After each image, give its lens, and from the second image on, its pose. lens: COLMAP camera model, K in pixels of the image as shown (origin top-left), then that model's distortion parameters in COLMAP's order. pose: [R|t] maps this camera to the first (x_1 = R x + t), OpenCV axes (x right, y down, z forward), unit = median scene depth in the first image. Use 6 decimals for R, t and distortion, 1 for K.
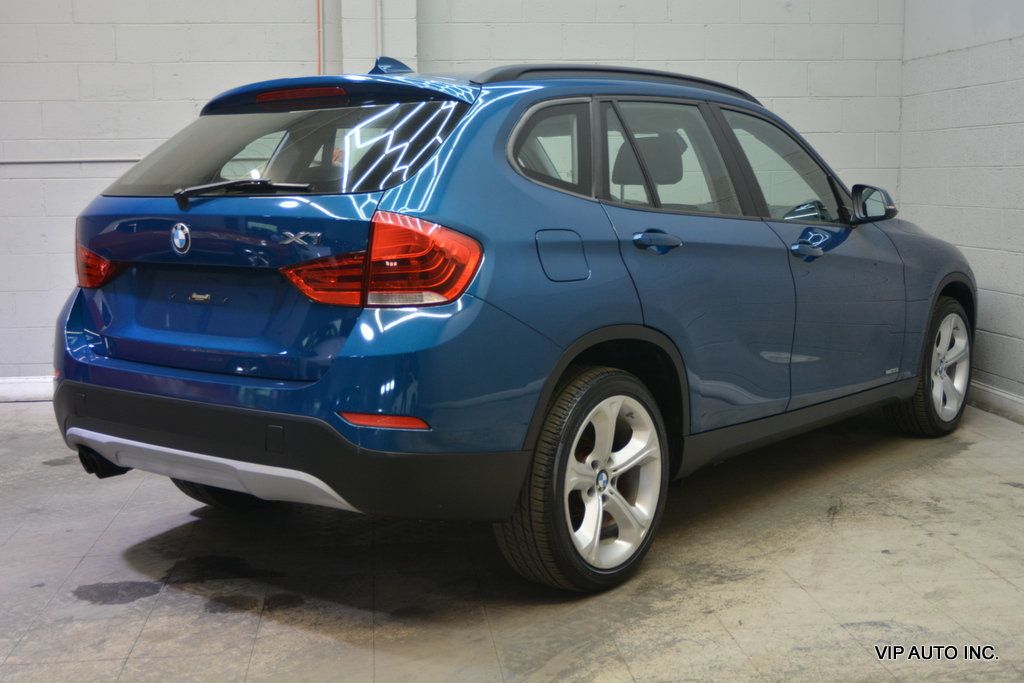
lens RADIAL K [[1278.4, 0, 513.0], [0, 1278.4, 351.7], [0, 0, 1]] dist [-0.024757, 0.000000]
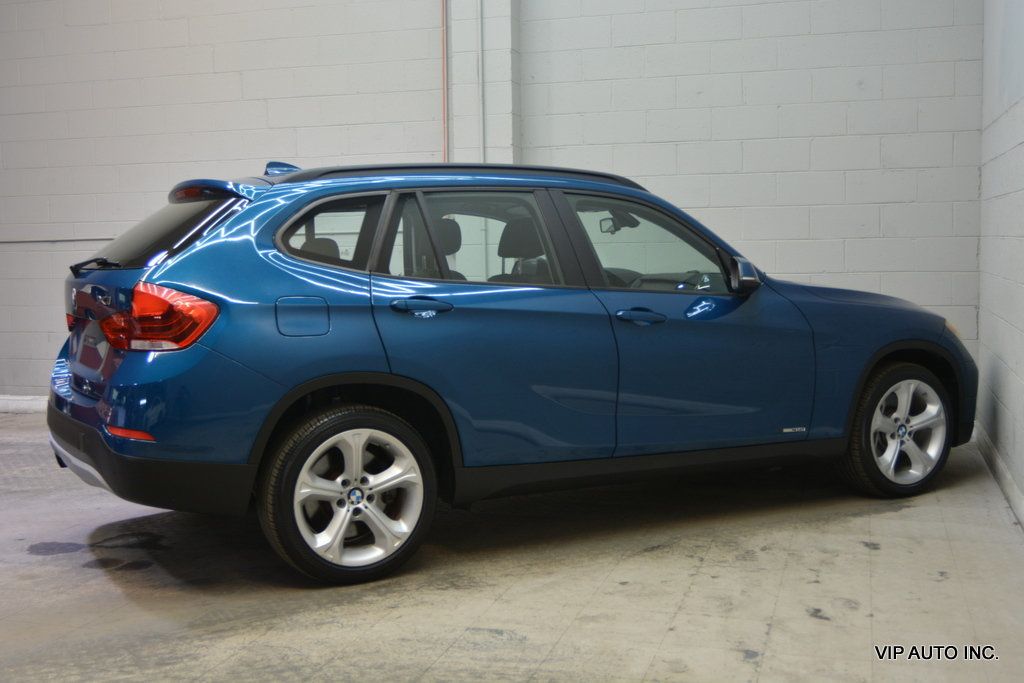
lens RADIAL K [[1208.2, 0, 520.6], [0, 1208.2, 347.3], [0, 0, 1]] dist [-0.016921, 0.000000]
pose [[0.918664, 0.029691, -0.393923, 0.666260], [-0.047350, 0.998259, -0.035184, -0.010387], [0.392192, 0.050975, 0.918470, -0.027325]]
